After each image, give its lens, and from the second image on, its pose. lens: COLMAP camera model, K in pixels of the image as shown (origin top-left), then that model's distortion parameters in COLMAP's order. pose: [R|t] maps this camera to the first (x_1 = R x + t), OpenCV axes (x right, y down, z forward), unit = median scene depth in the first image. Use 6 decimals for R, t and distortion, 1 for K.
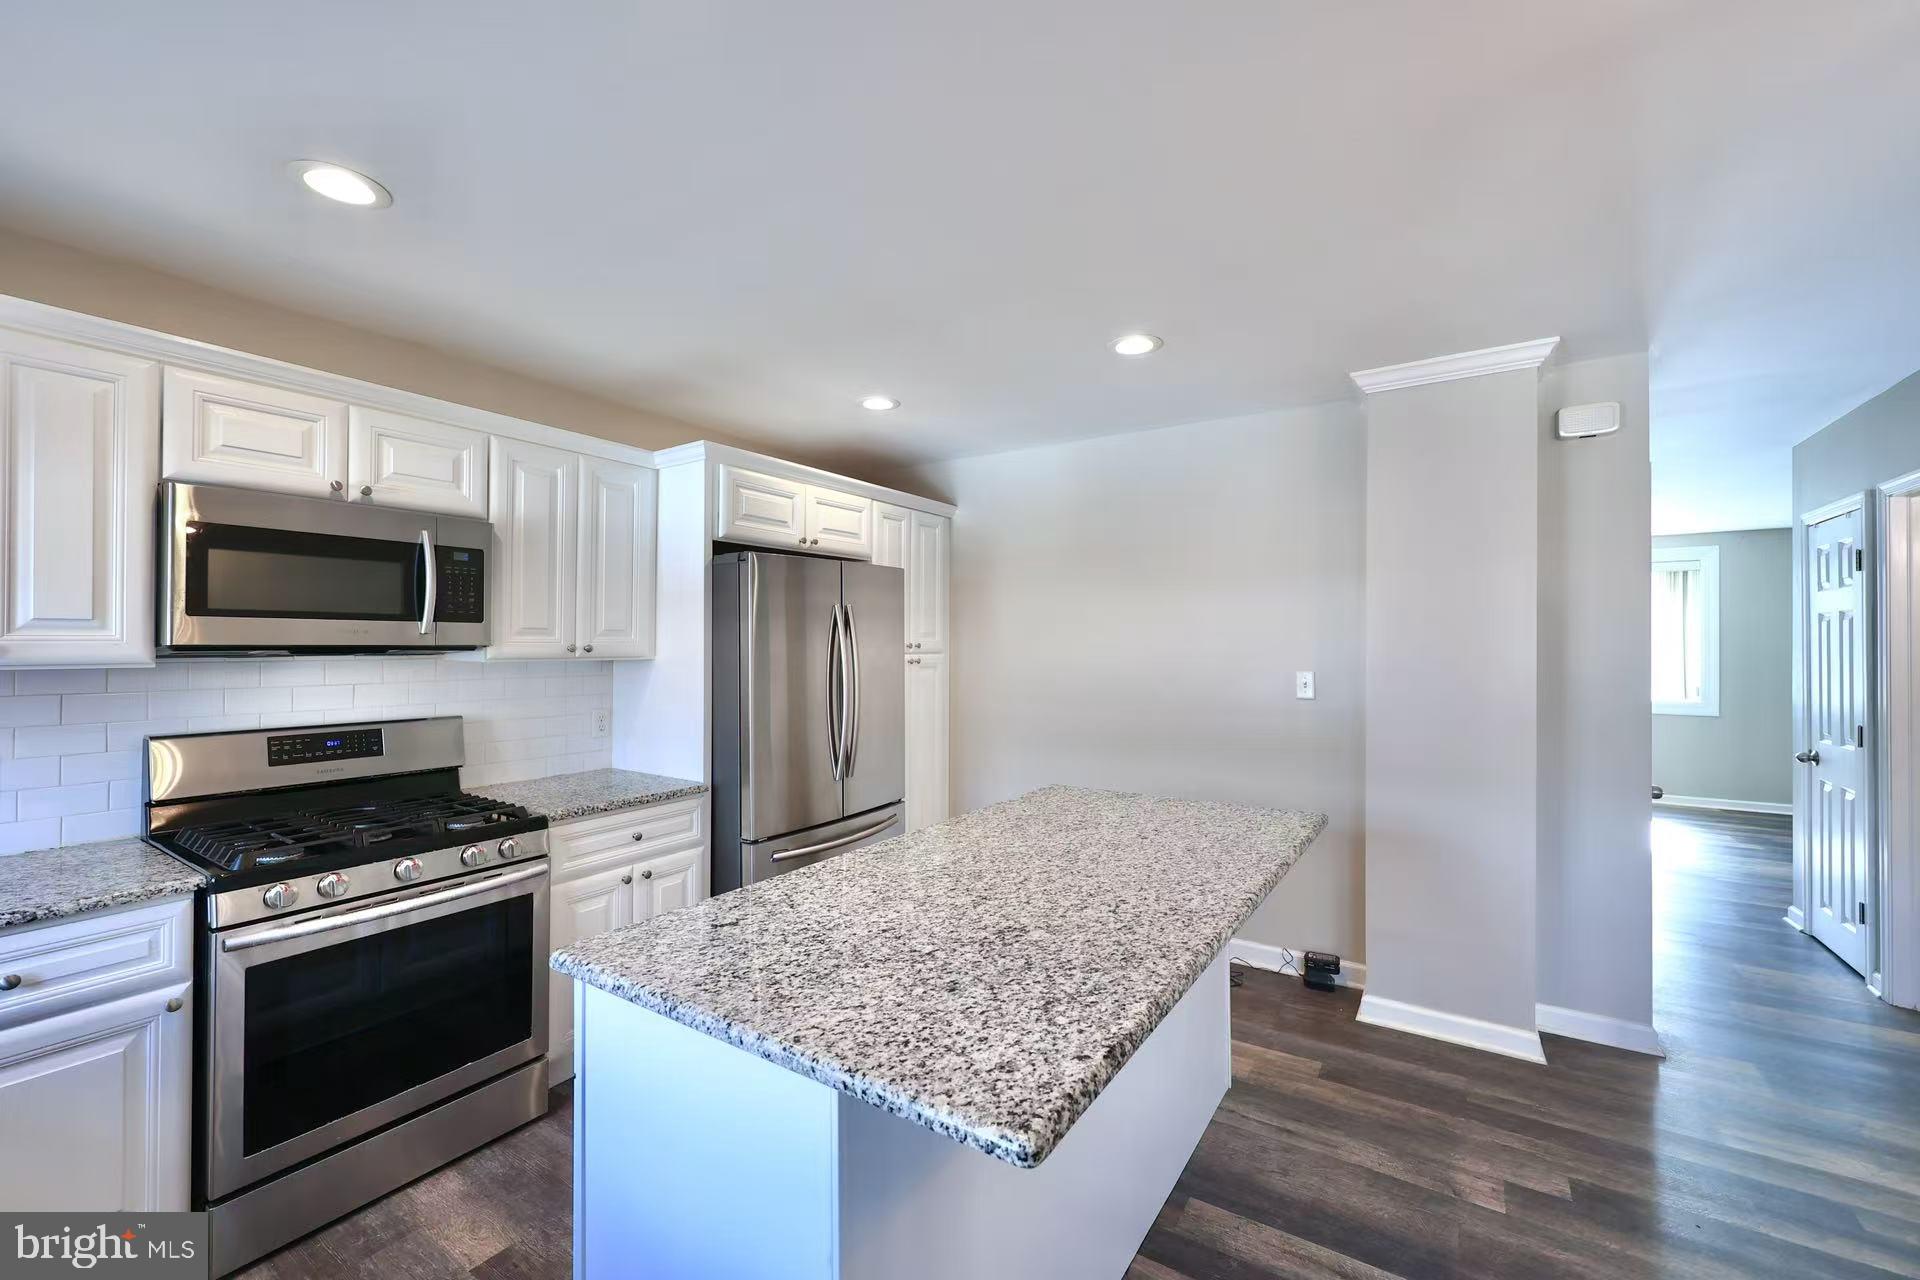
lens RADIAL K [[769.7, 0, 962.9], [0, 769.7, 641.4], [0, 0, 1]] dist [0.001128, -0.000144]
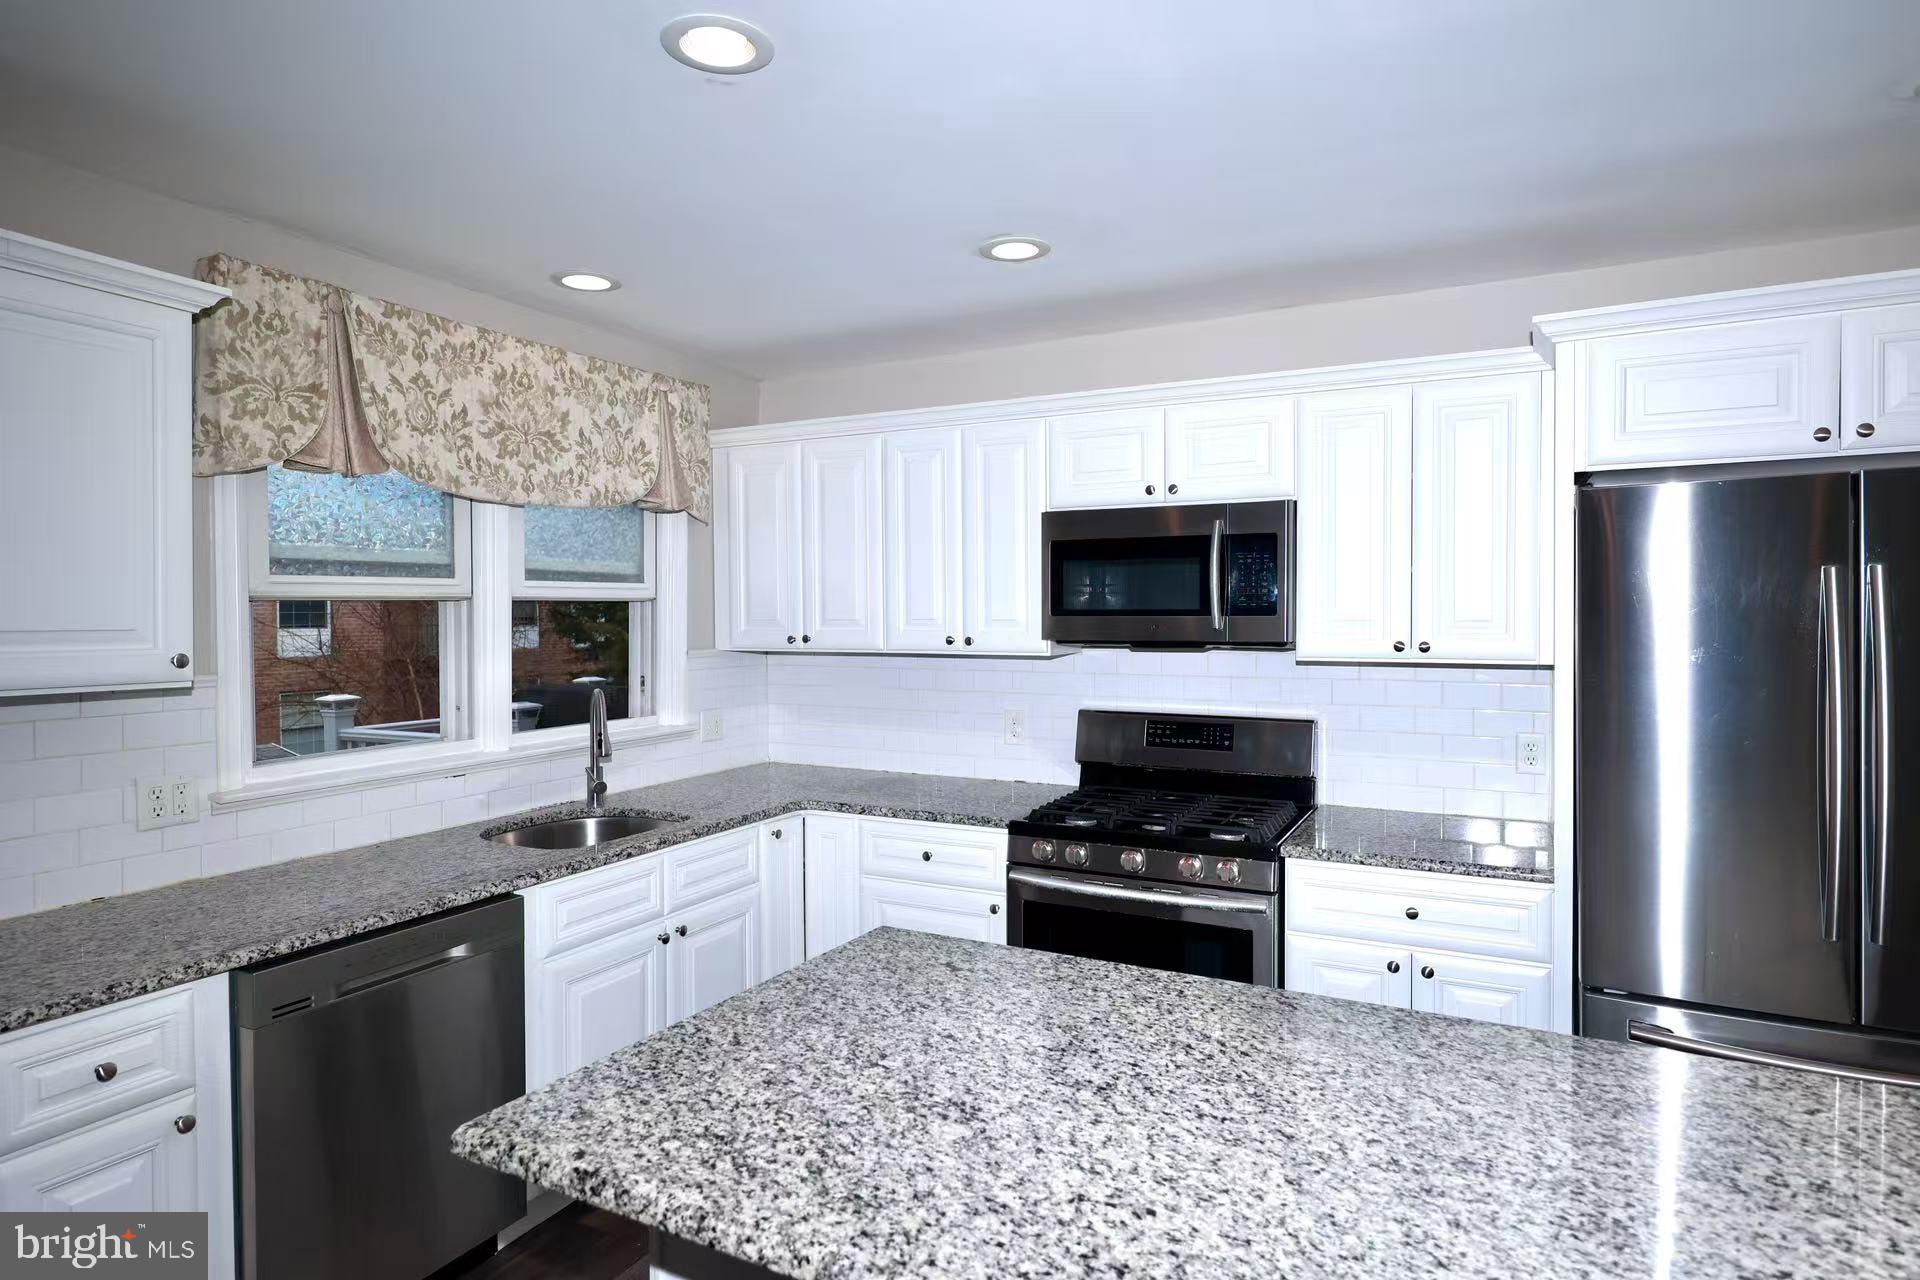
lens RADIAL K [[1071.1, 0, 960.0], [0, 1071.1, 640.0], [0, 0, 1]] dist [0.002459, 0.000971]
pose [[0.092896, 0.023245, -0.995404, 0.731054], [0.009298, 0.999664, 0.024212, -0.038367], [0.995632, -0.011504, 0.092649, 0.691259]]
